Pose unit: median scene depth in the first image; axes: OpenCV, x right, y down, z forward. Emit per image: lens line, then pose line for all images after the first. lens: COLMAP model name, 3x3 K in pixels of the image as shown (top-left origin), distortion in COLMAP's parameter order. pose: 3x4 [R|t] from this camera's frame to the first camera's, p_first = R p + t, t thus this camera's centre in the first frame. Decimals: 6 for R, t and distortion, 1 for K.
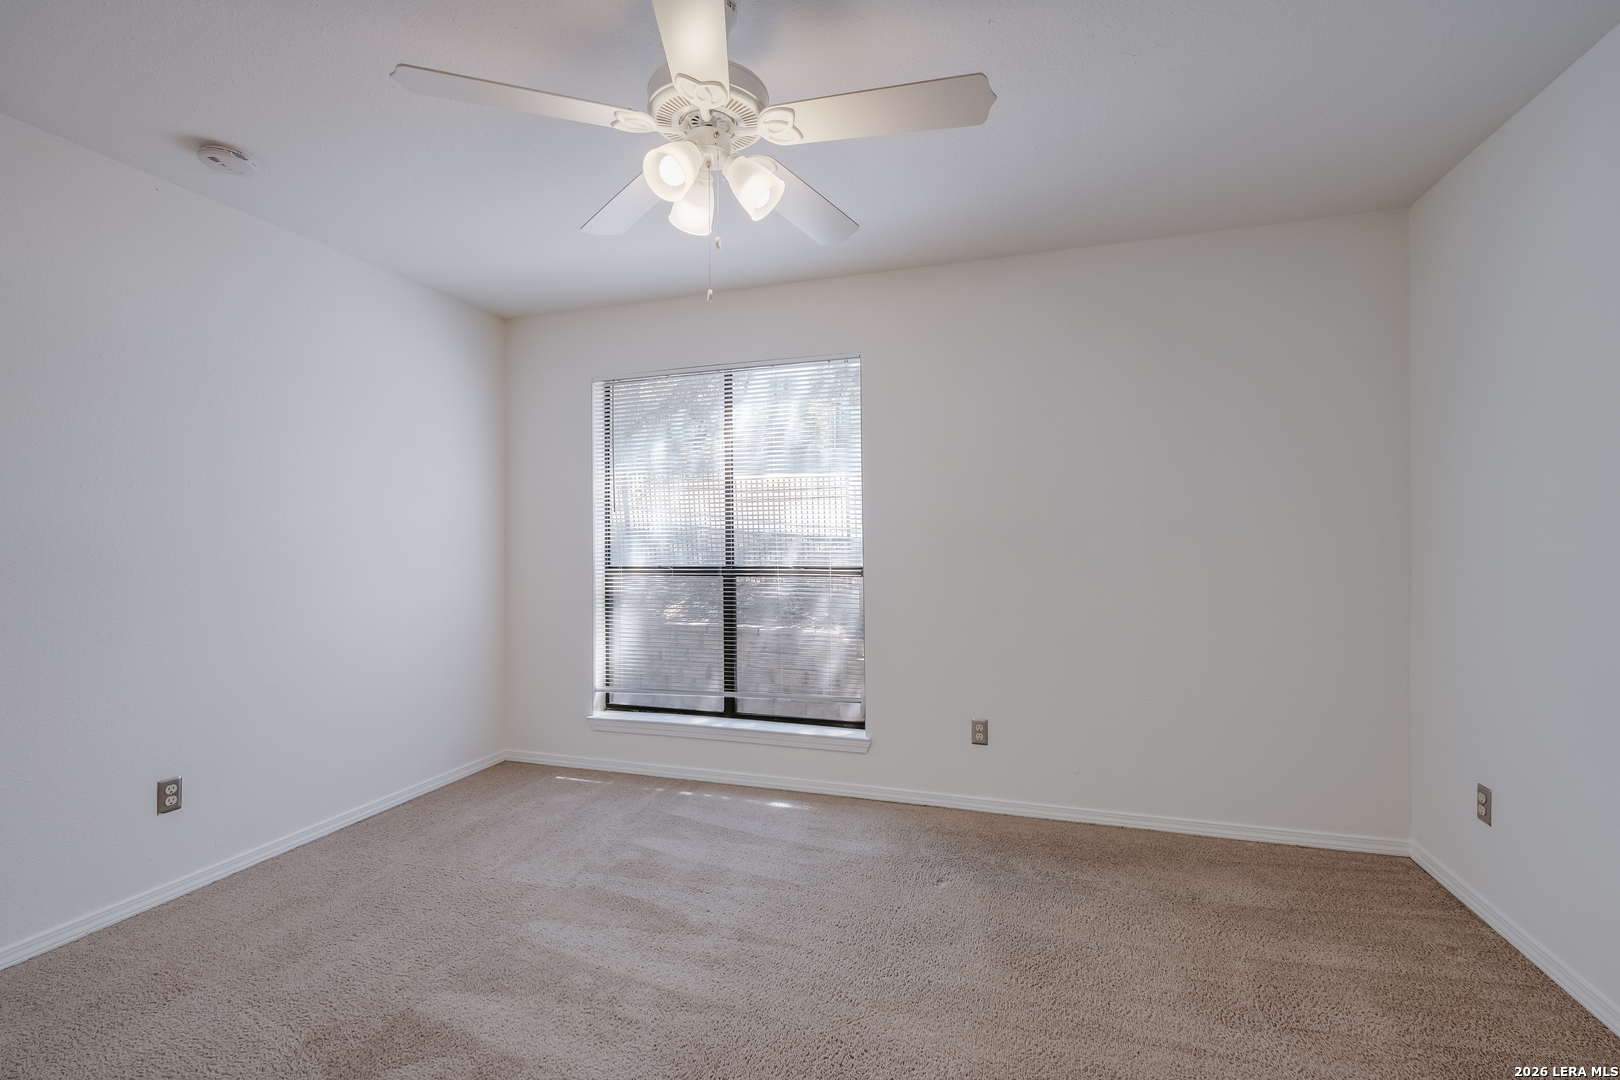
lens RADIAL K [[700.5, 0, 799.6], [0, 700.5, 533.6], [0, 0, 1]] dist [0.002602, -0.002057]
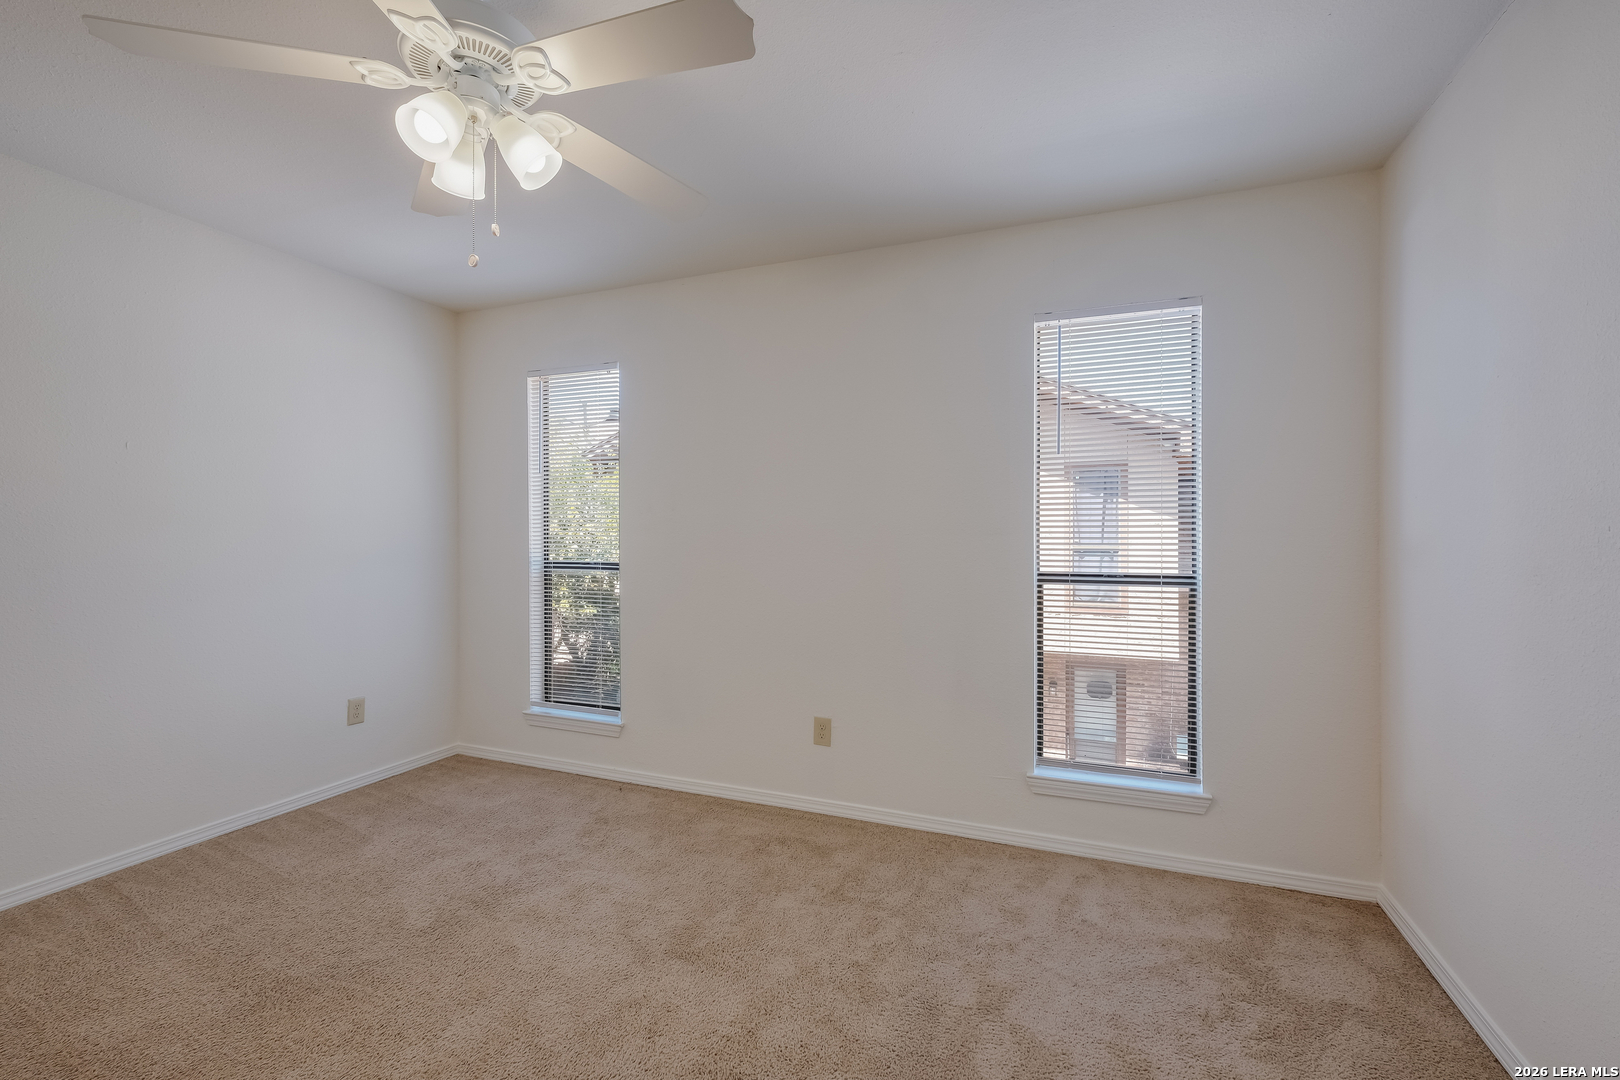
lens RADIAL K [[700.5, 0, 795.9], [0, 700.5, 541.3], [0, 0, 1]] dist [0.002602, -0.002057]
pose [[0.995722, 0.005545, -0.092236, 0.378701], [-0.004314, 0.999899, 0.013537, 0.008163], [0.092301, -0.013081, 0.995645, 0.125744]]
